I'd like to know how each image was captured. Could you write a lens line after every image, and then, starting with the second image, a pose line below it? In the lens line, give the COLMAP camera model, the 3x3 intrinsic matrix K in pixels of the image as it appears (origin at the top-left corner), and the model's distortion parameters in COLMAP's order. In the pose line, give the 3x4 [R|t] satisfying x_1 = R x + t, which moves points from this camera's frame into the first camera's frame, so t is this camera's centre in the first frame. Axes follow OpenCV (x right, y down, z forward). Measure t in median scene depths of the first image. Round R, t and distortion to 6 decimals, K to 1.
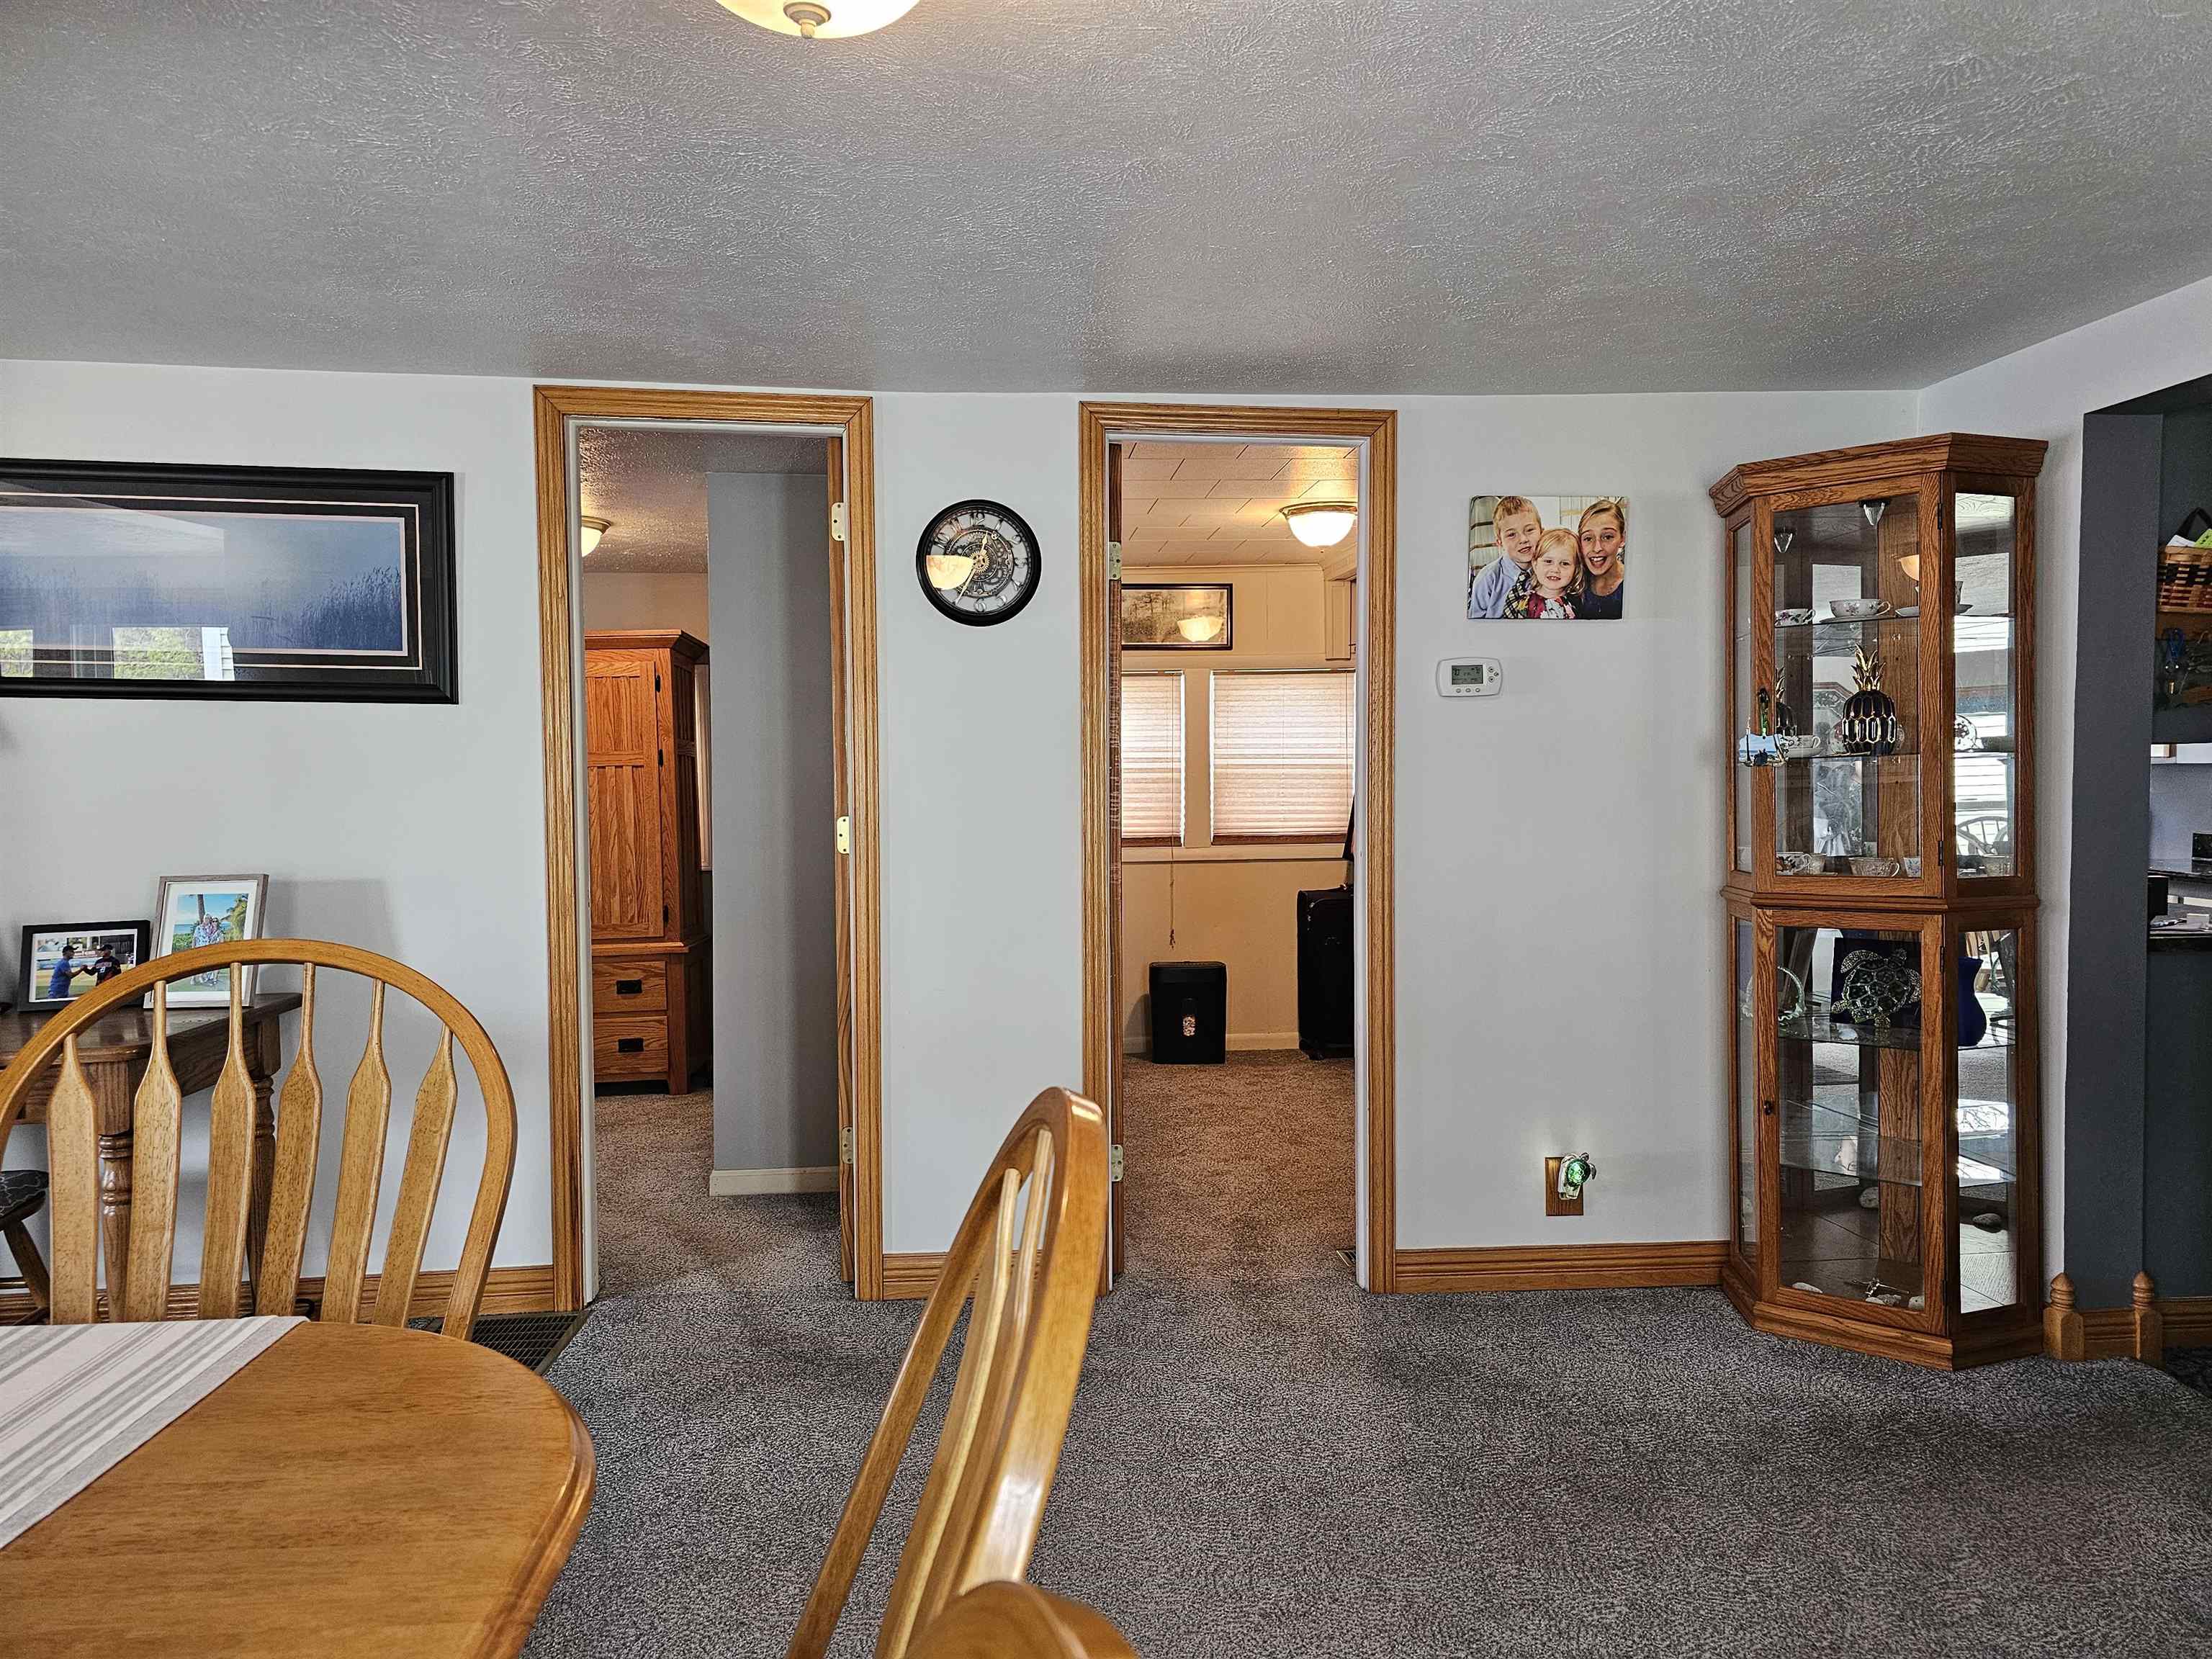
lens RADIAL K [[1482.8, 0, 1103.1], [0, 1482.8, 813.5], [0, 0, 1]] dist [0.002868, -0.001006]
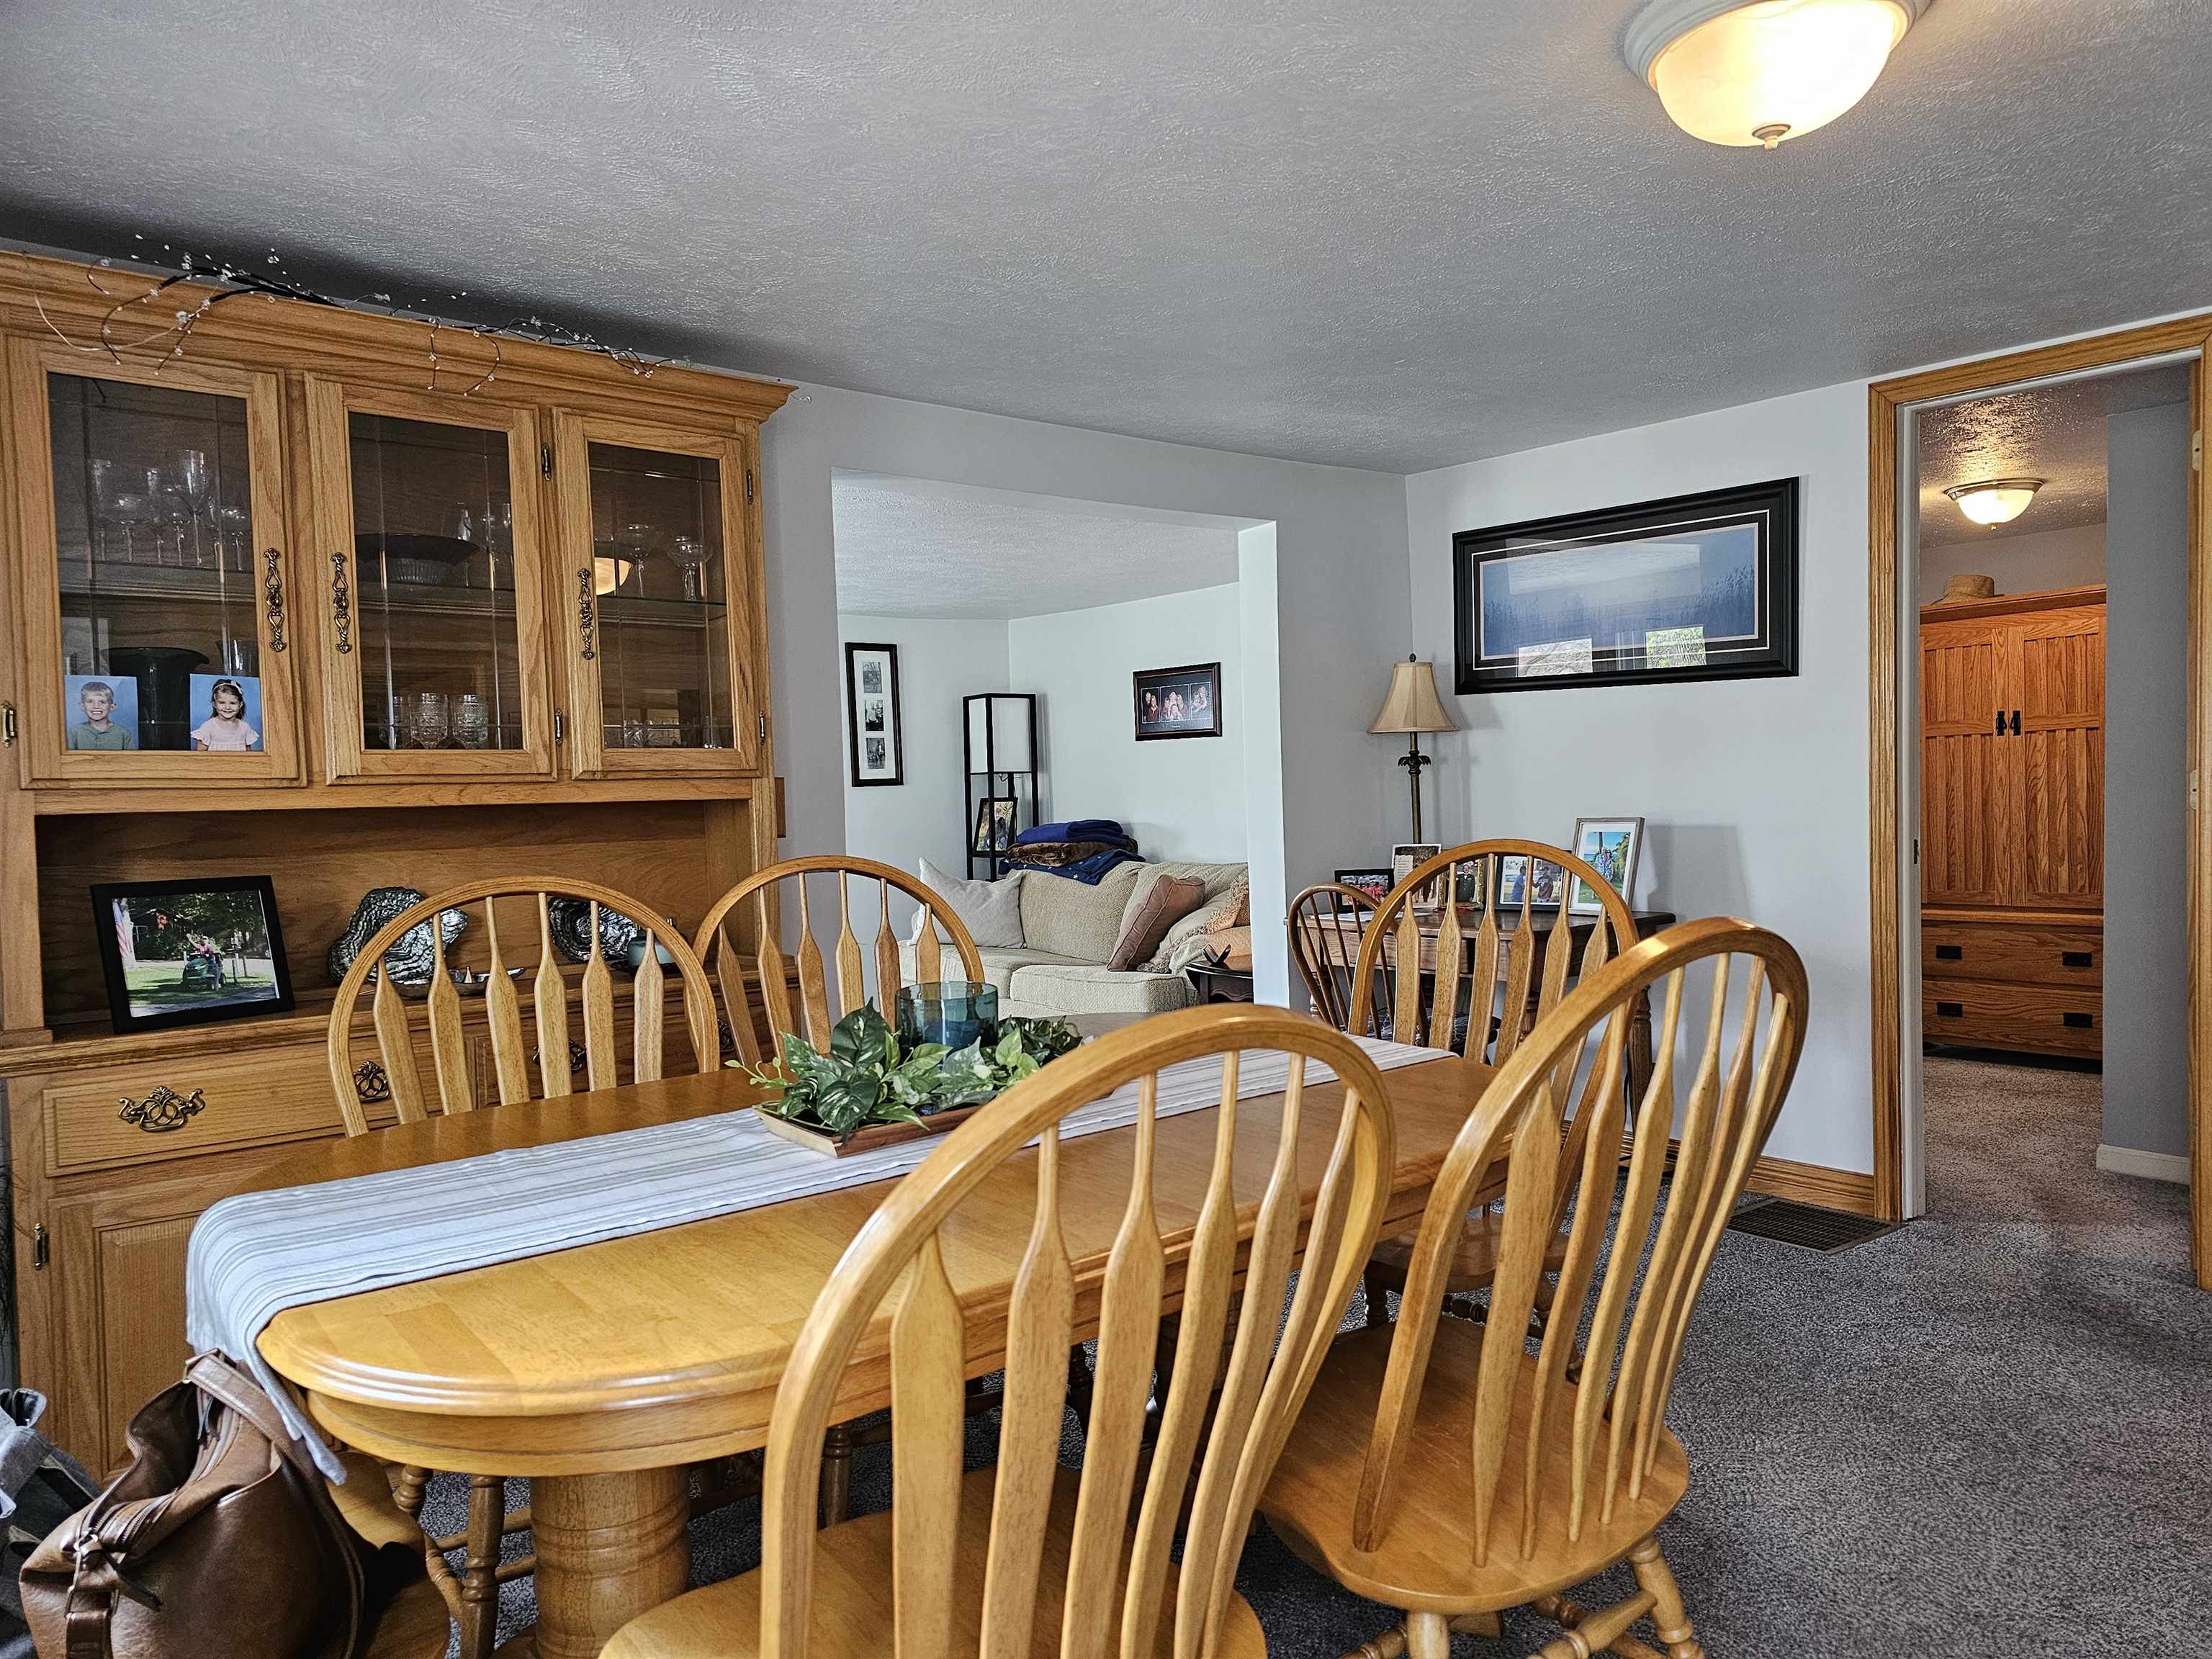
lens RADIAL K [[1457.6, 0, 1112.9], [0, 1457.6, 824.5], [0, 0, 1]] dist [0.060967, -0.058475]
pose [[0.557605, 0.026439, -0.829685, 0.213826], [-0.007030, 0.999607, 0.027129, 0.013818], [0.830076, -0.009295, 0.557572, -0.085829]]
